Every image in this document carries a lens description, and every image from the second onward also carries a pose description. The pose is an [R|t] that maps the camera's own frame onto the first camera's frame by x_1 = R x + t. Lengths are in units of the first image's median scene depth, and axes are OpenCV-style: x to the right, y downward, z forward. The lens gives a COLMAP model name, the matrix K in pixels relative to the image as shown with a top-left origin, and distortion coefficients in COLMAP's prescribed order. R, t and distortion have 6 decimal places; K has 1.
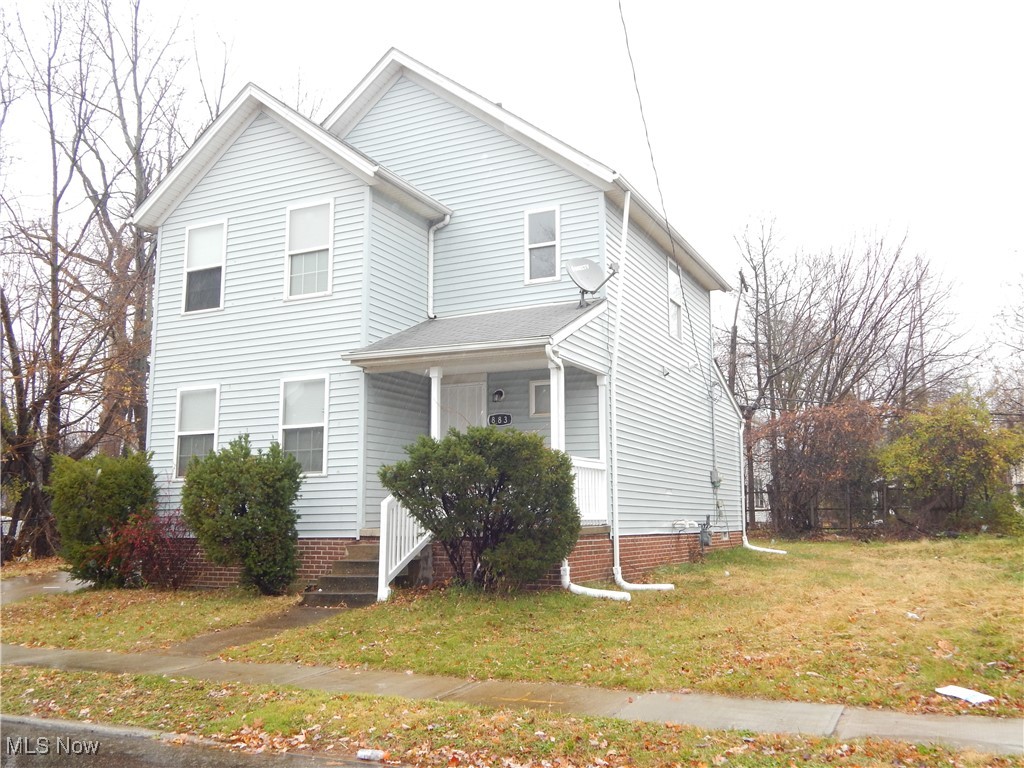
lens RADIAL K [[925.3, 0, 512.1], [0, 925.3, 384.9], [0, 0, 1]] dist [0.011194, 0.018654]
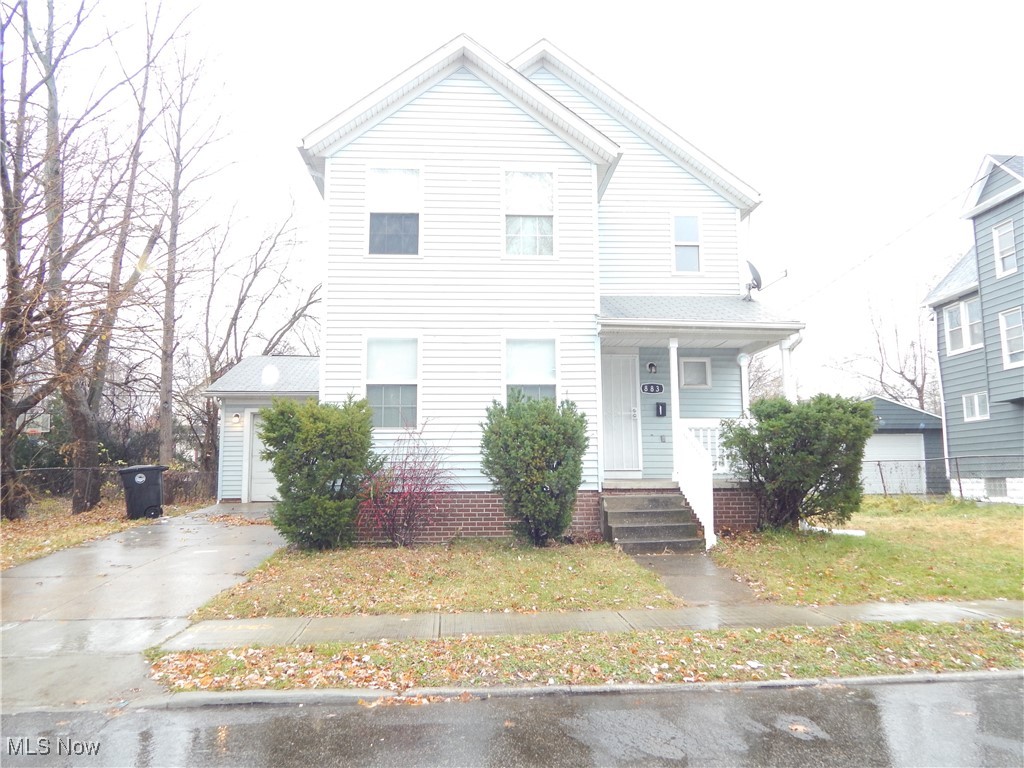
lens RADIAL K [[746.0, 0, 510.1], [0, 746.0, 386.3], [0, 0, 1]] dist [-0.014104, -0.009051]
pose [[0.867495, 0.063774, 0.493340, -0.617669], [-0.073498, 0.997295, 0.000321, 0.046989], [-0.491986, -0.036538, 0.869836, 0.273892]]
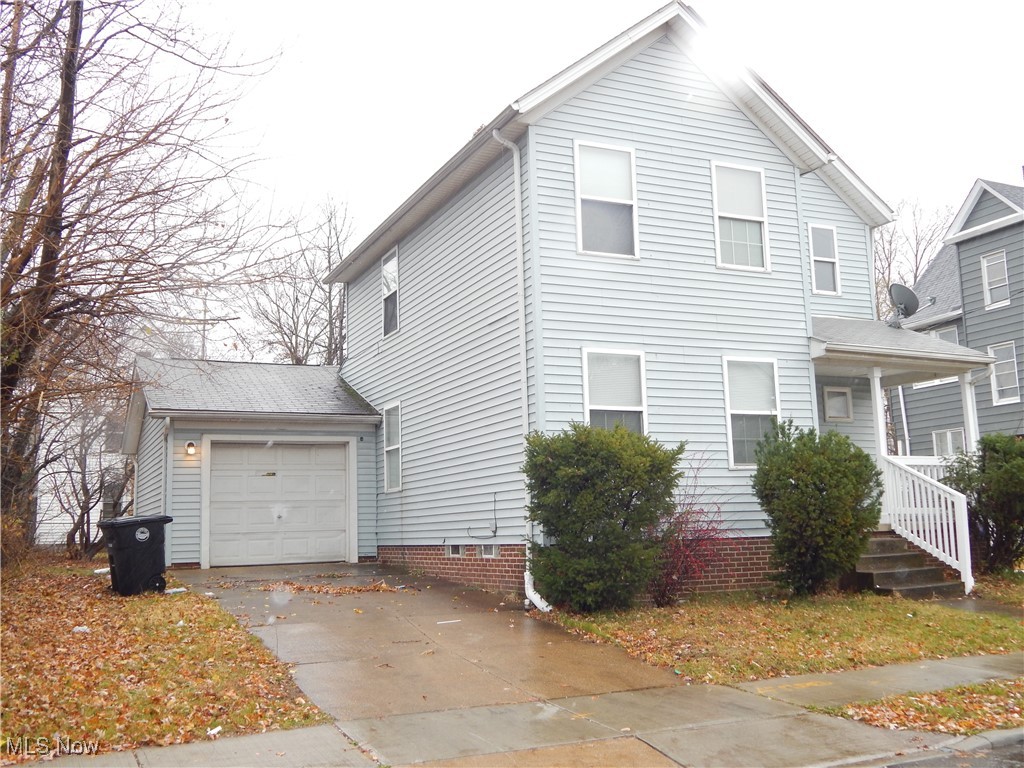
lens RADIAL K [[1018.8, 0, 513.1], [0, 1018.8, 383.1], [0, 0, 1]] dist [-0.002944, 0.000000]
pose [[0.634513, 0.101898, 0.766166, -1.068978], [-0.093348, 0.994118, -0.054907, 0.086884], [-0.767255, -0.036681, 0.640293, 0.516682]]
